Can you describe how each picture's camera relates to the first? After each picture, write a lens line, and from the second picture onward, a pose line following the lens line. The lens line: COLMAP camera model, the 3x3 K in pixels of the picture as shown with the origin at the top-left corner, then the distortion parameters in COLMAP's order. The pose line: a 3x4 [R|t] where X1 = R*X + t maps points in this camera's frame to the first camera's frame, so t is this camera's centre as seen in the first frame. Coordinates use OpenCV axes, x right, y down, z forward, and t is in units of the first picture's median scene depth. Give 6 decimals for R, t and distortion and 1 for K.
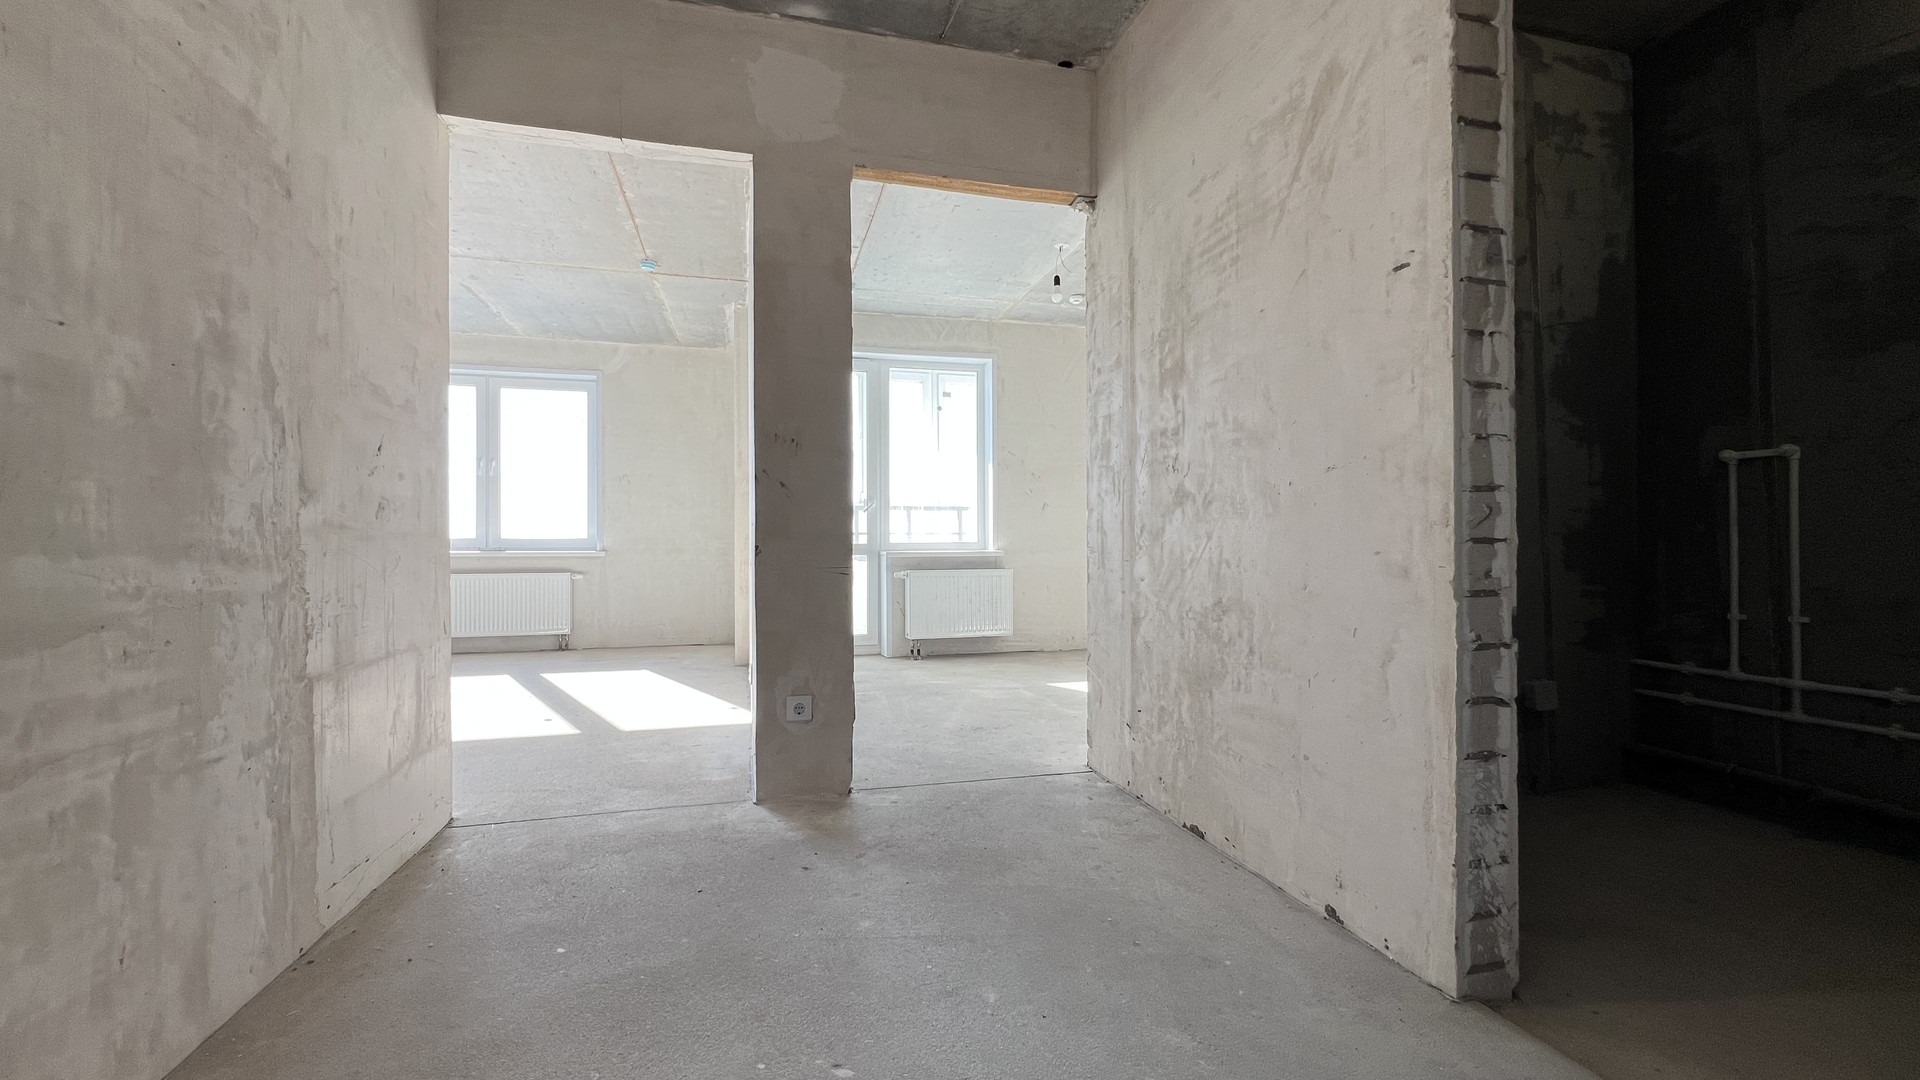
lens RADIAL K [[772.9, 0, 960.1], [0, 772.9, 542.9], [0, 0, 1]] dist [0.000381, -0.000303]
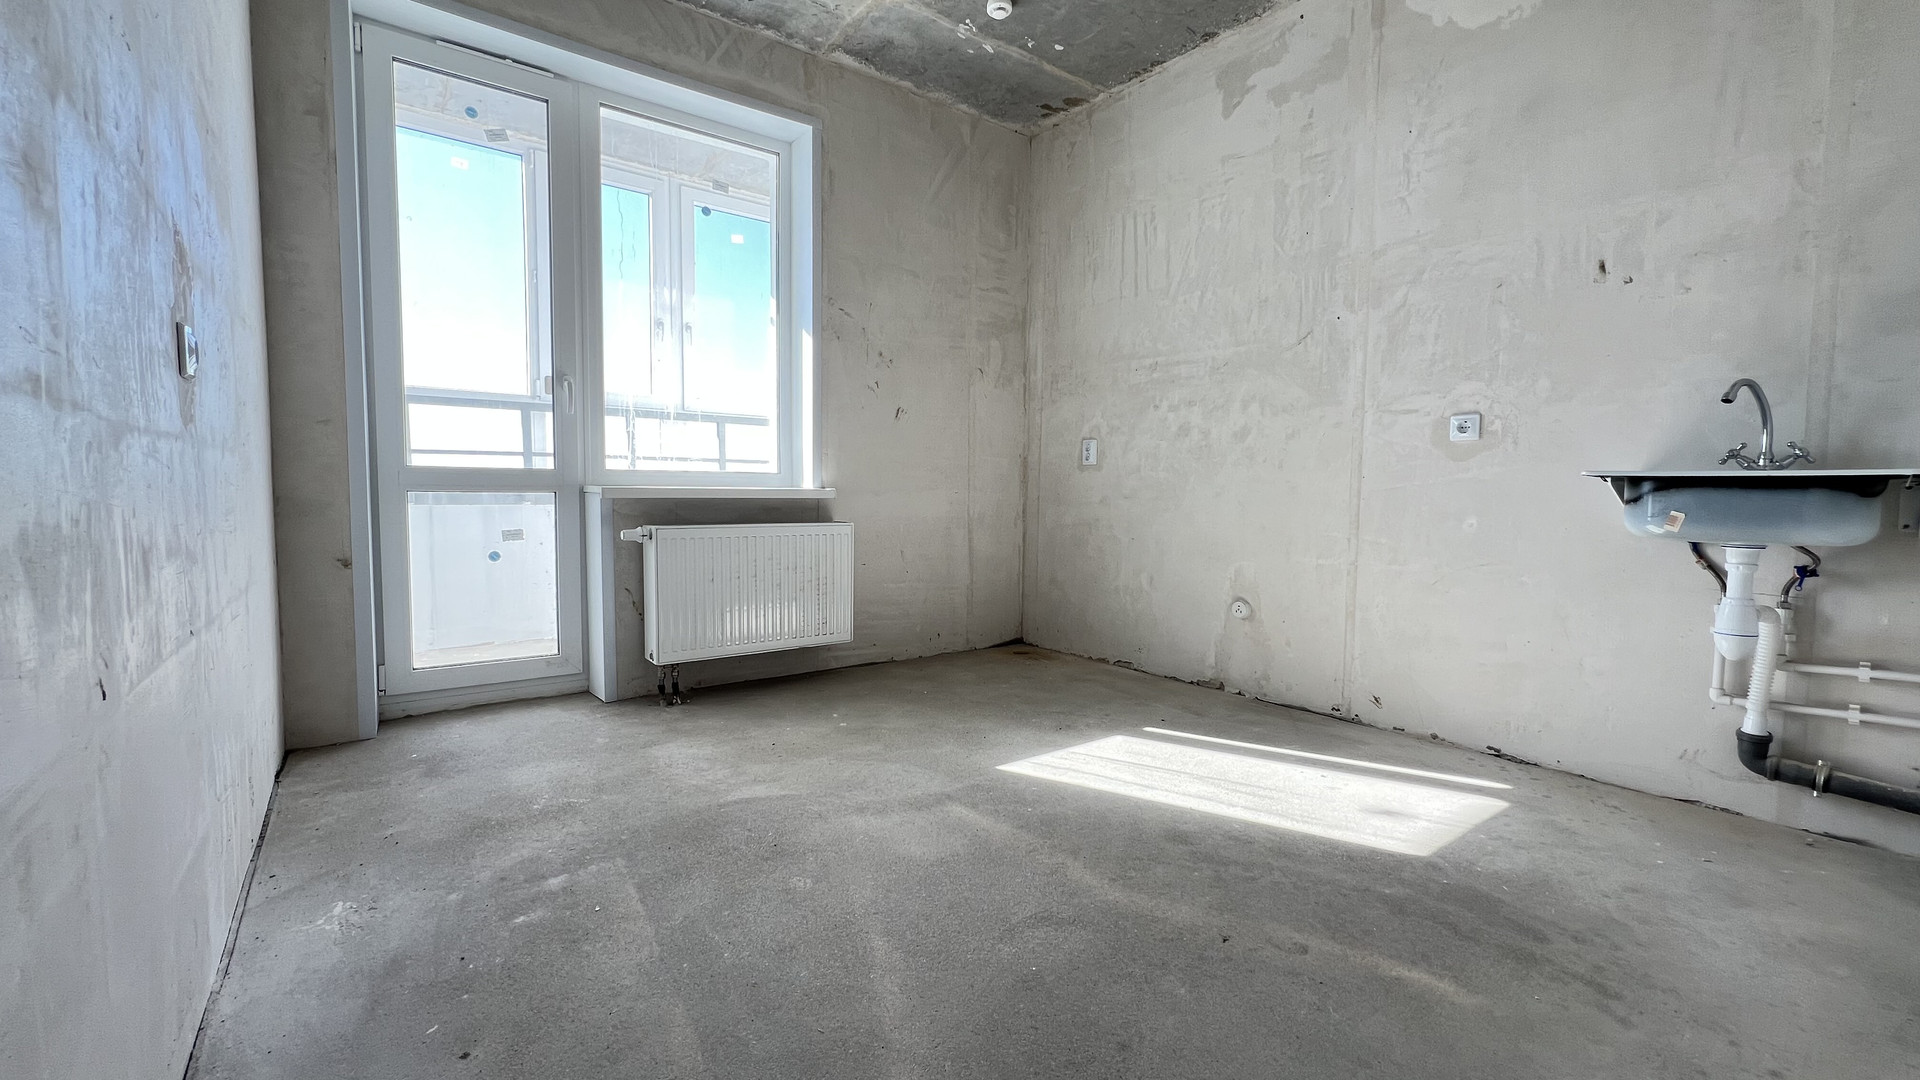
lens RADIAL K [[772.9, 0, 960.1], [0, 772.9, 542.9], [0, 0, 1]] dist [0.000381, -0.000303]
pose [[0.928826, -0.008479, 0.370419, -0.167006], [-0.018836, 0.997365, 0.070061, 0.022167], [-0.370037, -0.072052, 0.926219, 1.186617]]
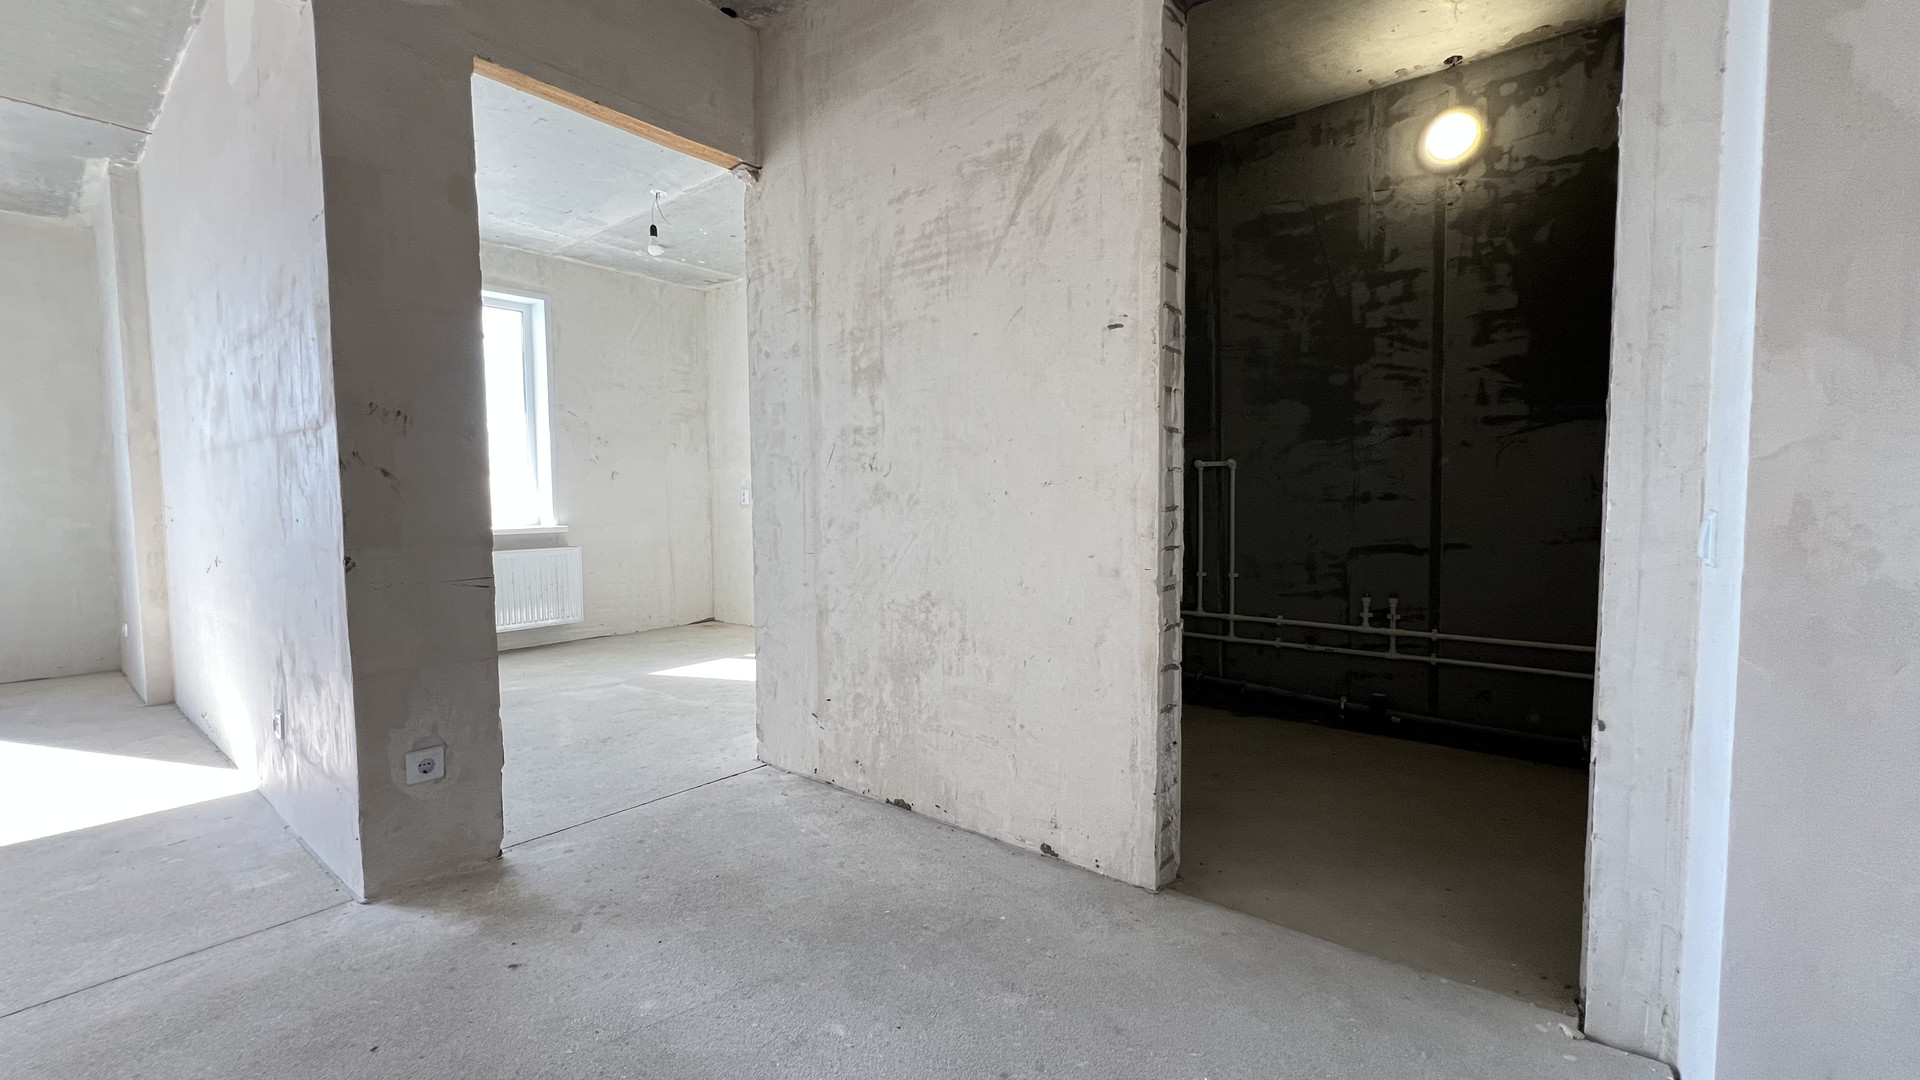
lens RADIAL K [[772.9, 0, 960.1], [0, 772.9, 542.9], [0, 0, 1]] dist [0.000381, -0.000303]
pose [[0.811948, -0.036288, 0.582600, -0.241130], [0.001770, 0.998214, 0.059708, -0.057435], [-0.583726, -0.047449, 0.810563, 0.086130]]
